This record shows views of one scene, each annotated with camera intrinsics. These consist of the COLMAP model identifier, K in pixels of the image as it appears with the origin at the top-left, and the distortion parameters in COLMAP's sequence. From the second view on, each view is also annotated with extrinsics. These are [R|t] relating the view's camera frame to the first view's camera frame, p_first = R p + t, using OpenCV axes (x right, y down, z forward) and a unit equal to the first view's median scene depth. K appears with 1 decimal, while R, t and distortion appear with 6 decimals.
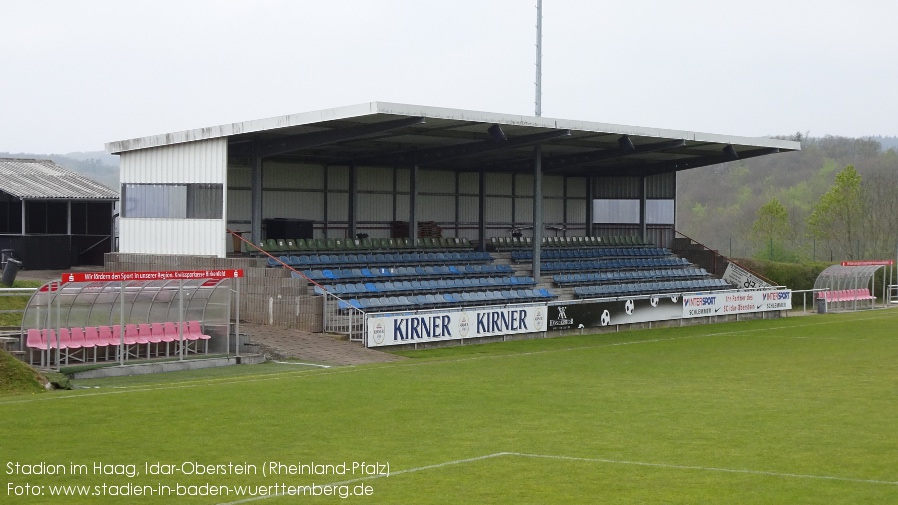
lens RADIAL K [[1912.7, 0, 449.6], [0, 1912.7, 252.8], [0, 0, 1]] dist [0.047703, 0.000000]
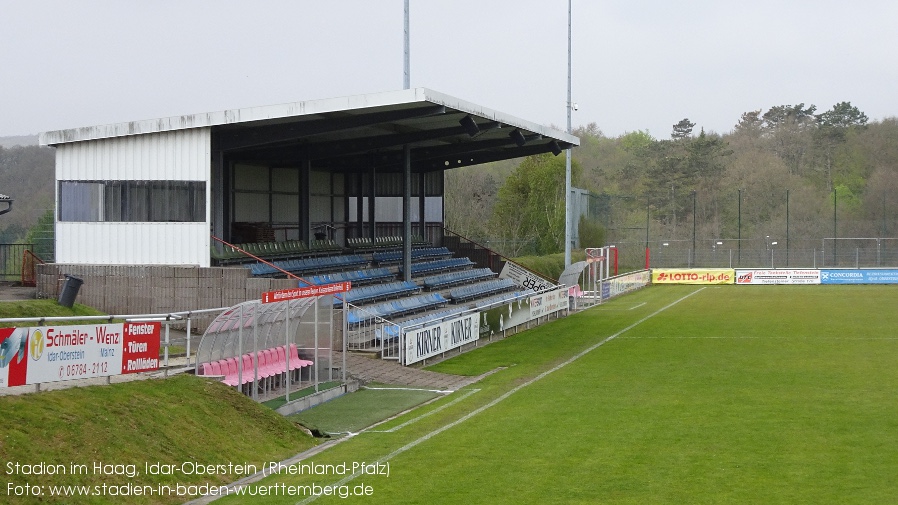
lens RADIAL K [[1874.8, 0, 449.4], [0, 1874.8, 252.2], [0, 0, 1]] dist [0.087084, 0.000000]
pose [[0.933451, -0.016029, 0.358347, -0.294957], [0.015207, 0.999871, 0.005112, -0.006284], [-0.358383, 0.000678, 0.933574, 0.163296]]
